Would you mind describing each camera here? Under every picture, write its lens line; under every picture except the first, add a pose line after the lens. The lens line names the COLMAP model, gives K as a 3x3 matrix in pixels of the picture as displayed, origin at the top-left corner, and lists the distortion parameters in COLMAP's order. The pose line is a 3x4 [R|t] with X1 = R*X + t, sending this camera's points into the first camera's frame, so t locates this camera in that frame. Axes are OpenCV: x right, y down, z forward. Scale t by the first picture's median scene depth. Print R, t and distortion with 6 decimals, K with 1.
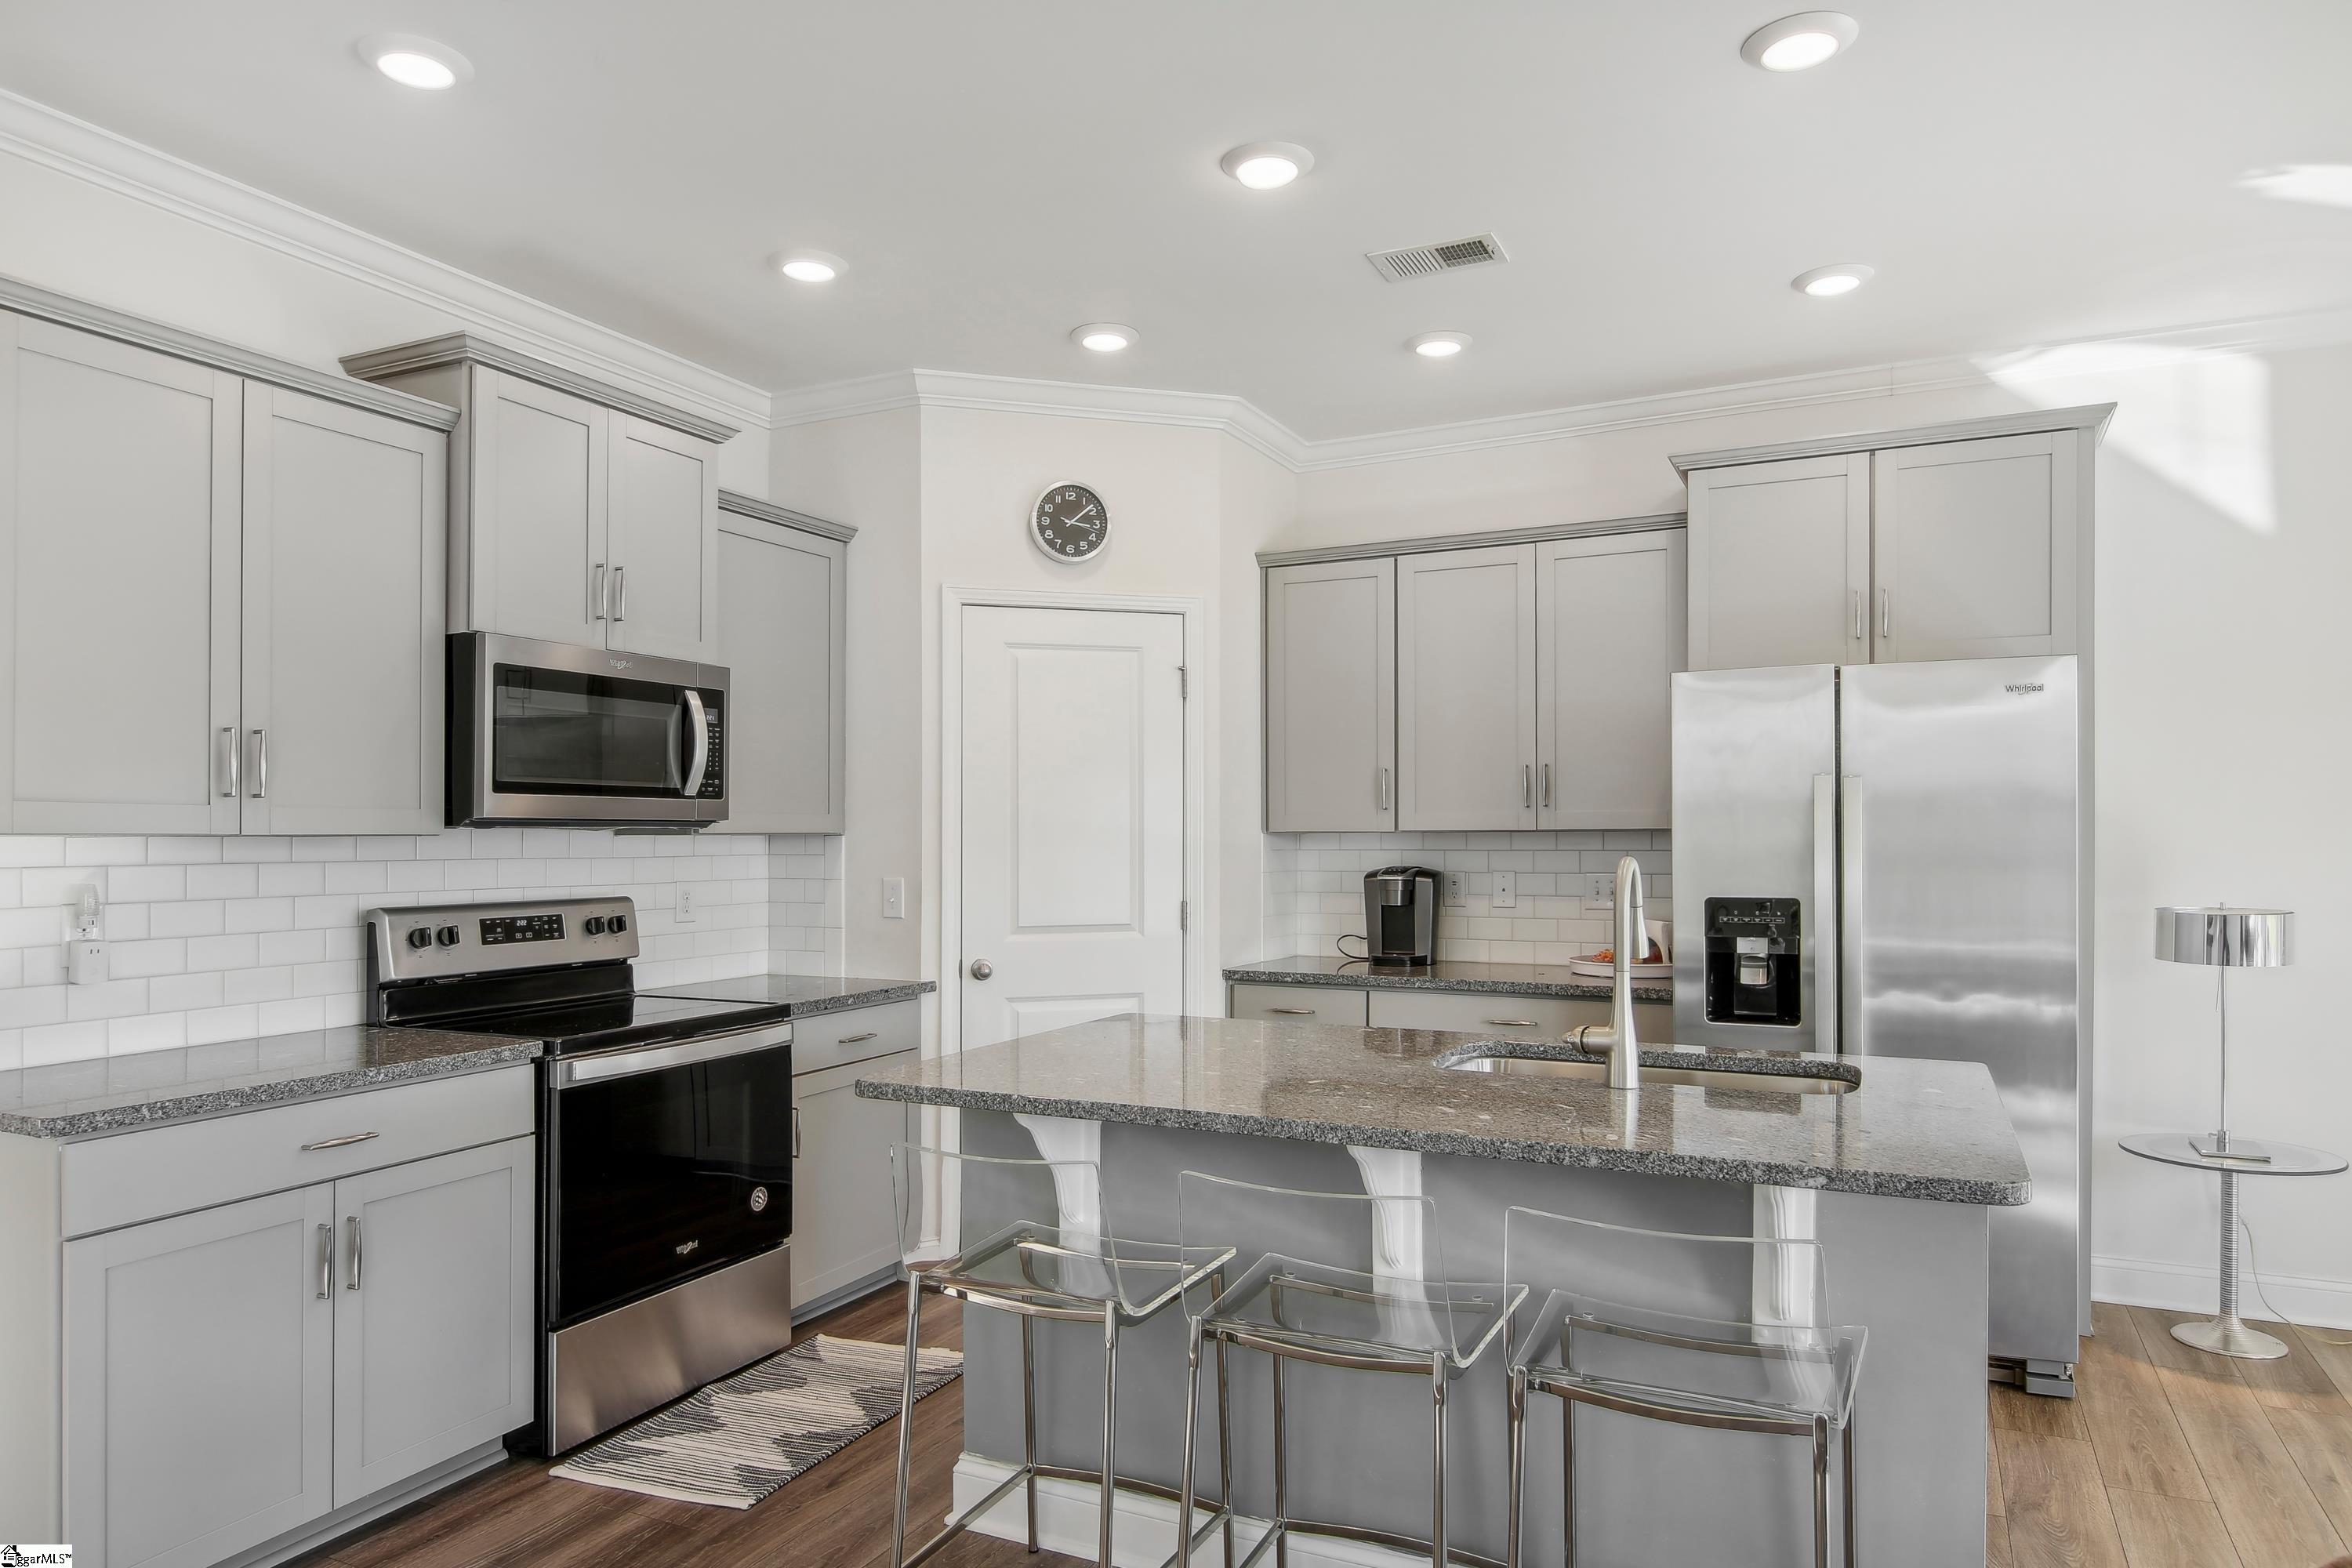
lens RADIAL K [[1441.4, 0, 1176.8], [0, 1441.4, 807.2], [0, 0, 1]] dist [-0.006167, -0.004098]
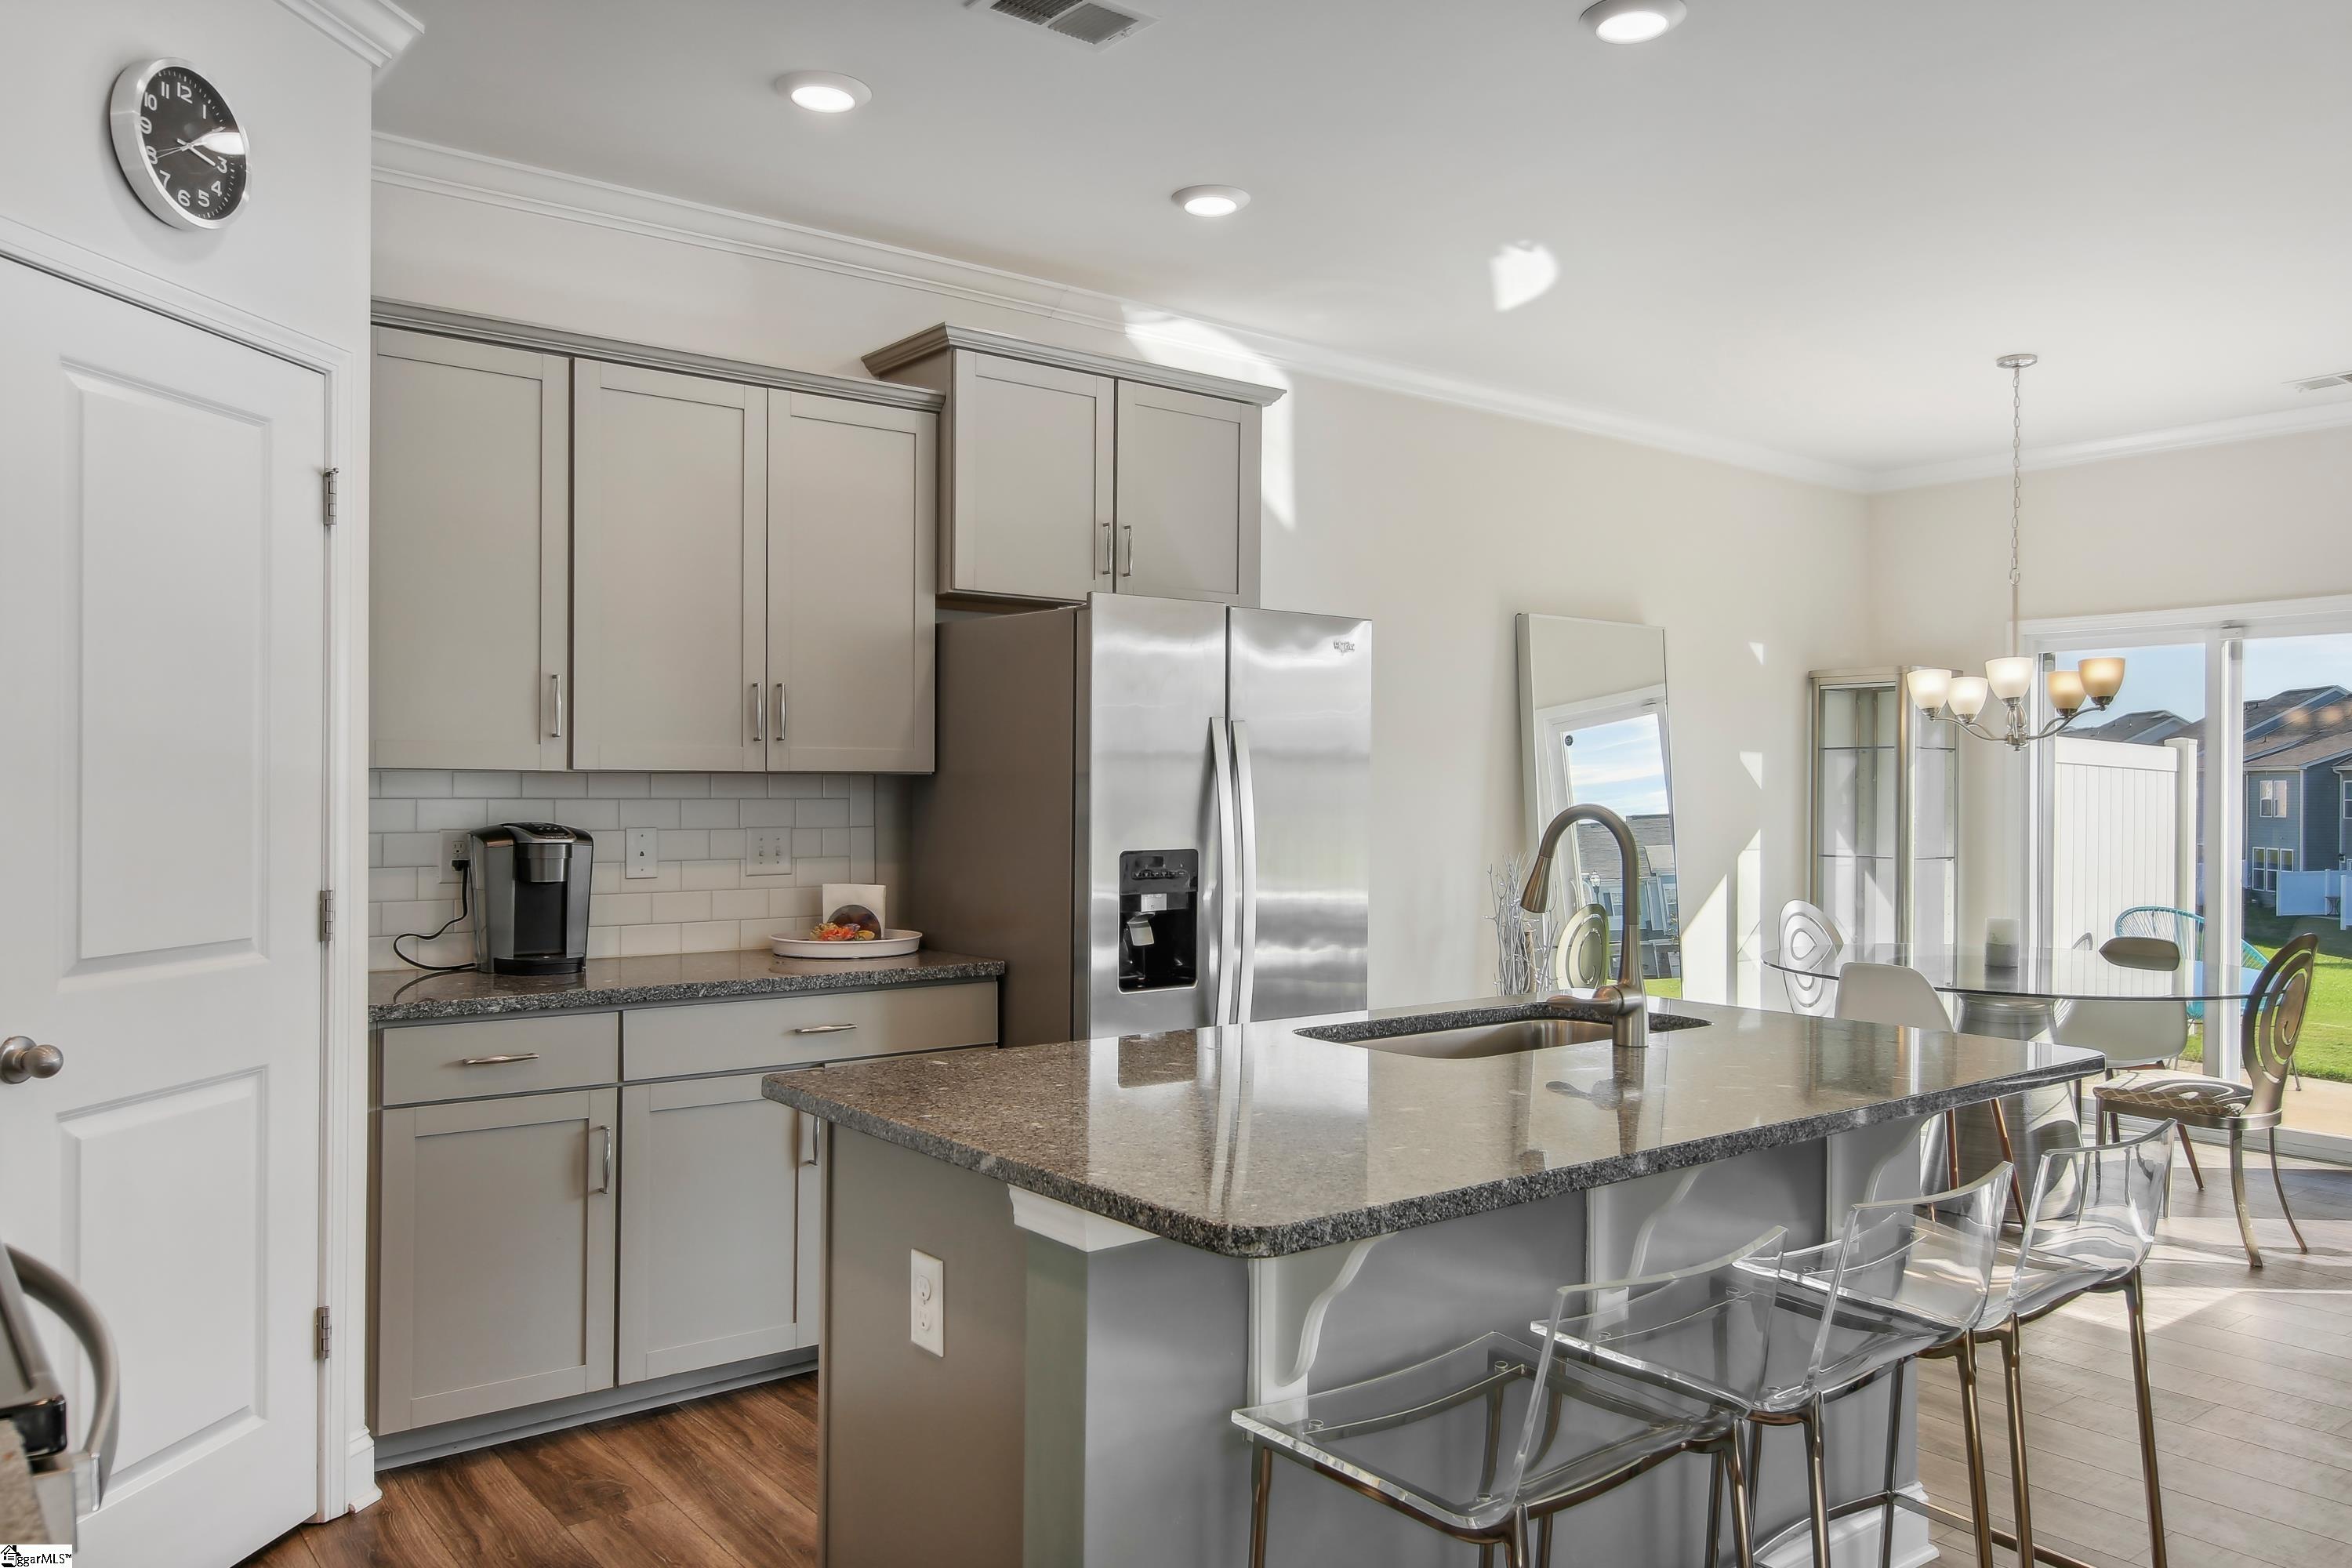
lens RADIAL K [[1665.2, 0, 1172.4], [0, 1665.2, 787.1], [0, 0, 1]] dist [-0.048429, -0.000072]
pose [[0.425972, 0.005669, 0.904718, -0.513995], [-0.024264, 0.999692, 0.005160, 0.016826], [-0.904411, -0.024150, 0.425979, 0.519880]]
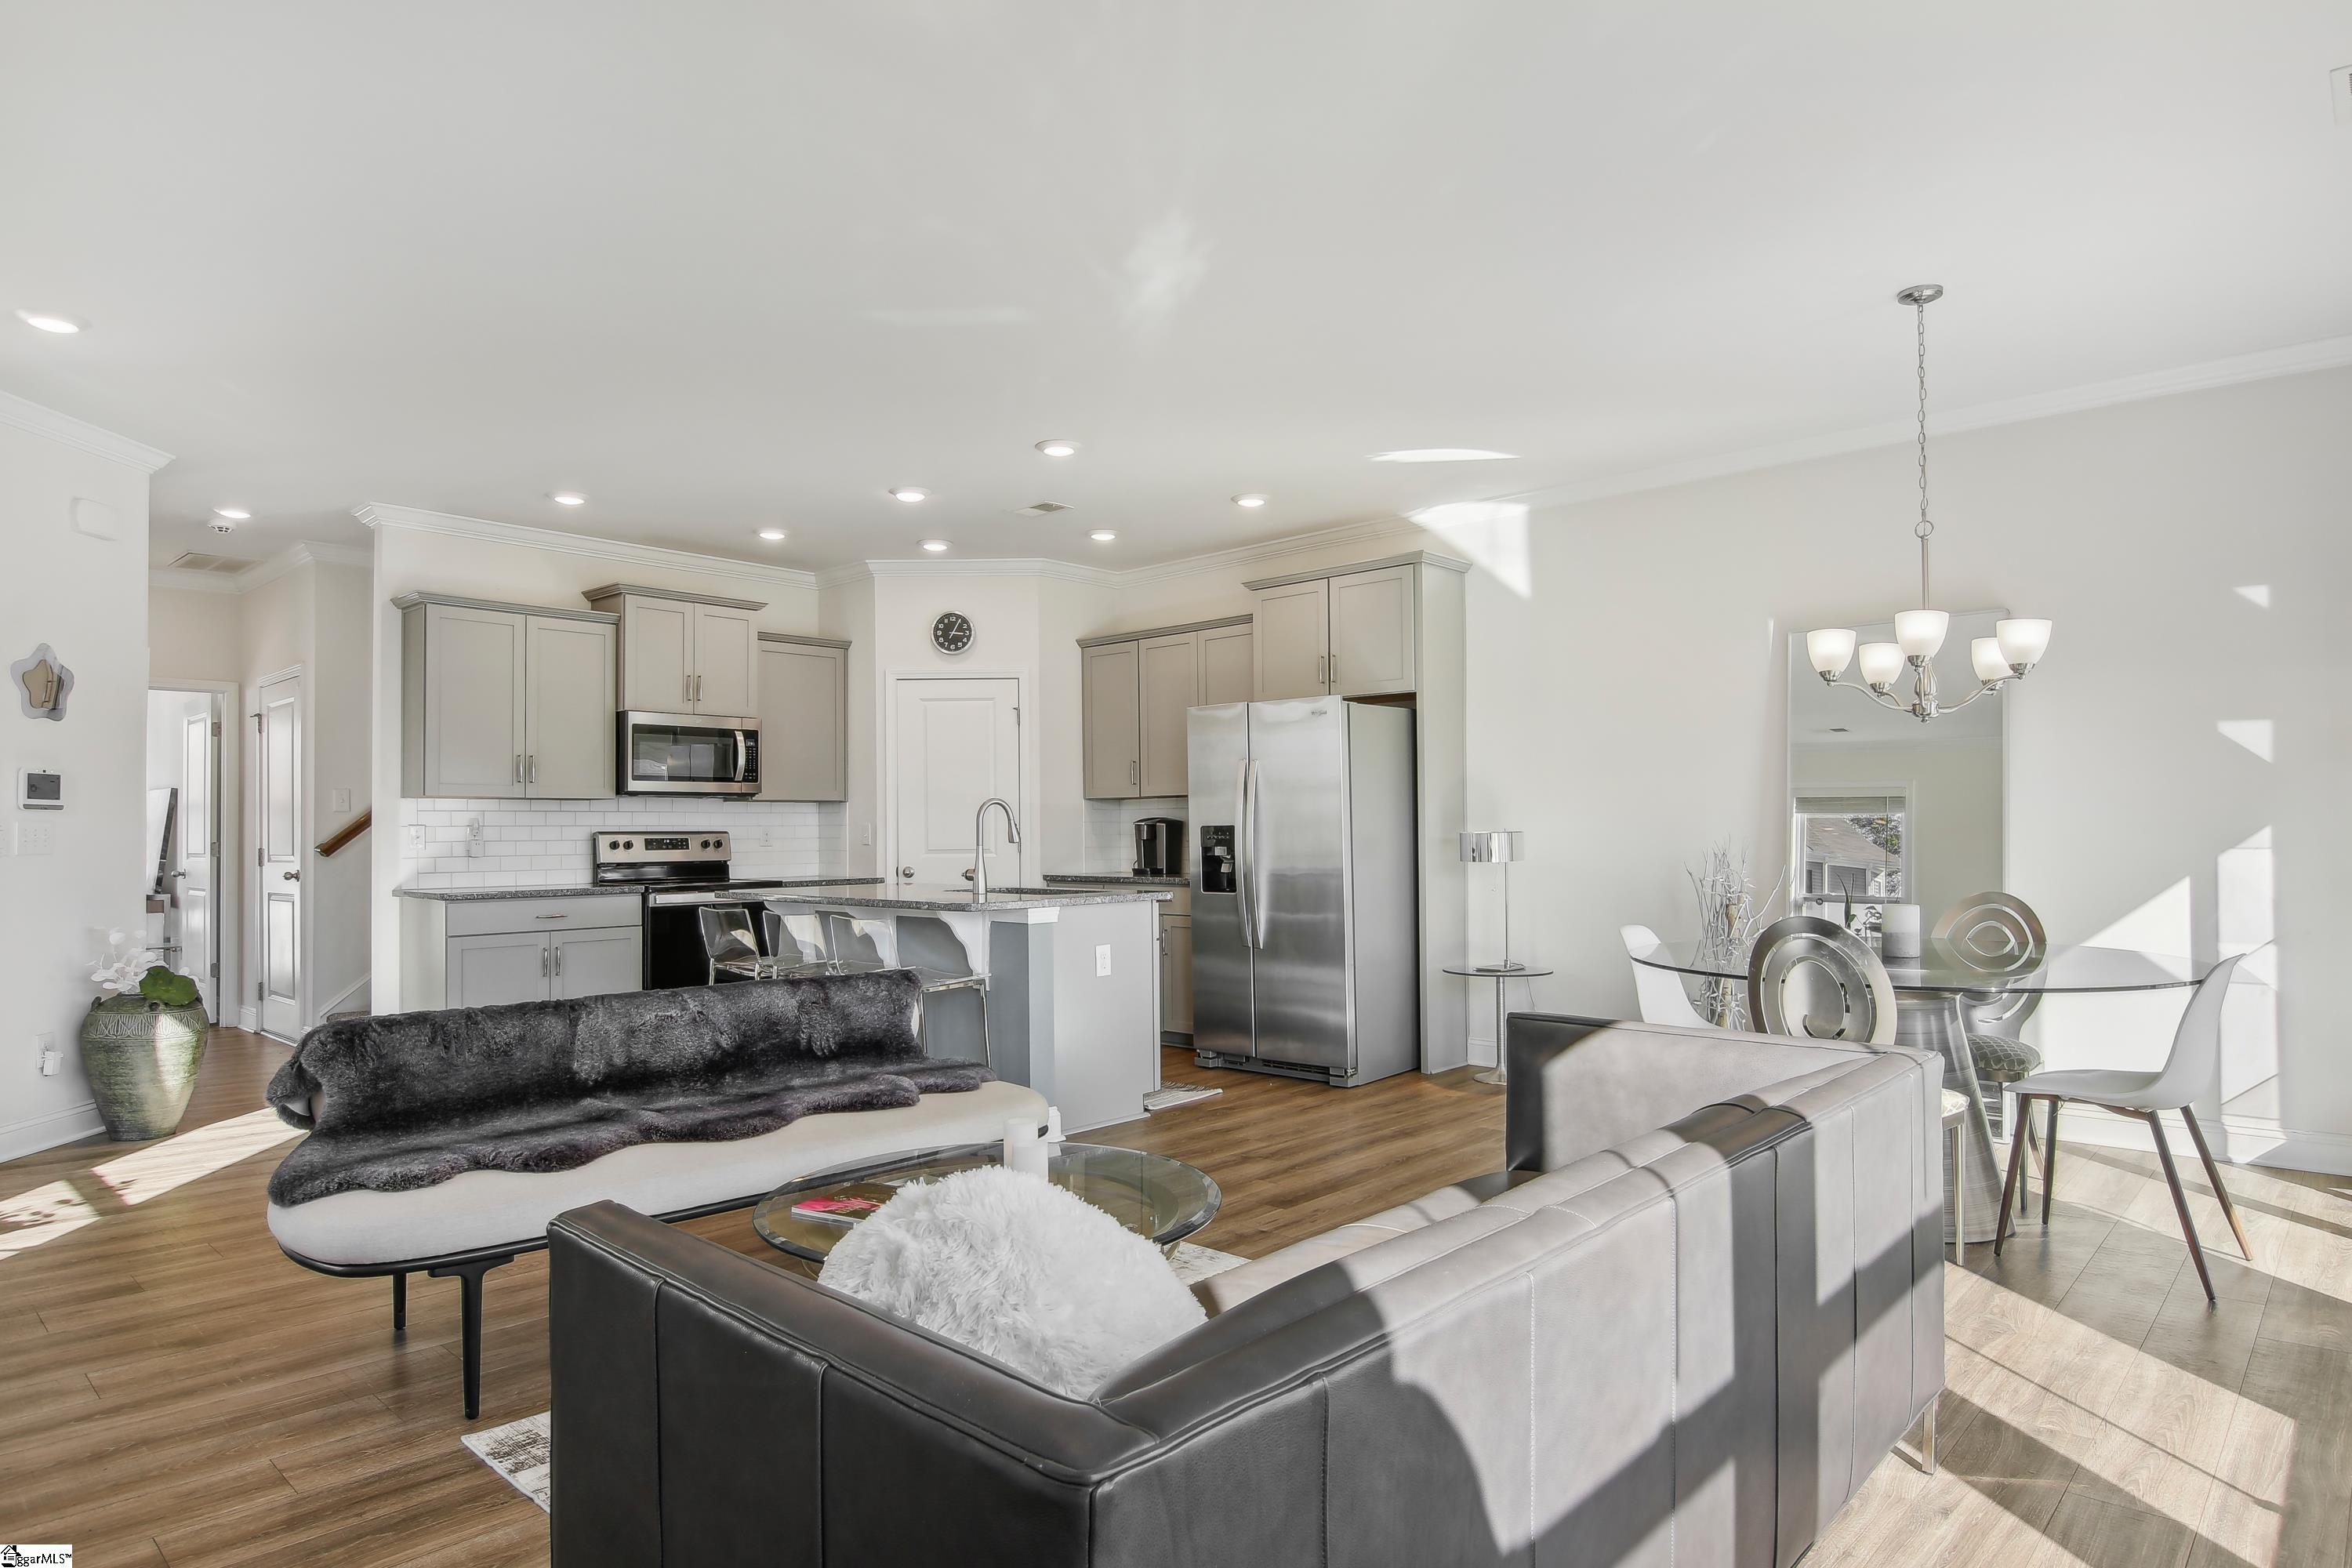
lens RADIAL K [[1331.8, 0, 1174.8], [0, 1331.8, 794.3], [0, 0, 1]] dist [0.003806, 0.000581]
pose [[0.955606, -0.013220, -0.294352, 0.825540], [0.011443, 0.999904, -0.007758, 0.032883], [0.294426, 0.004046, 0.955666, -0.658120]]
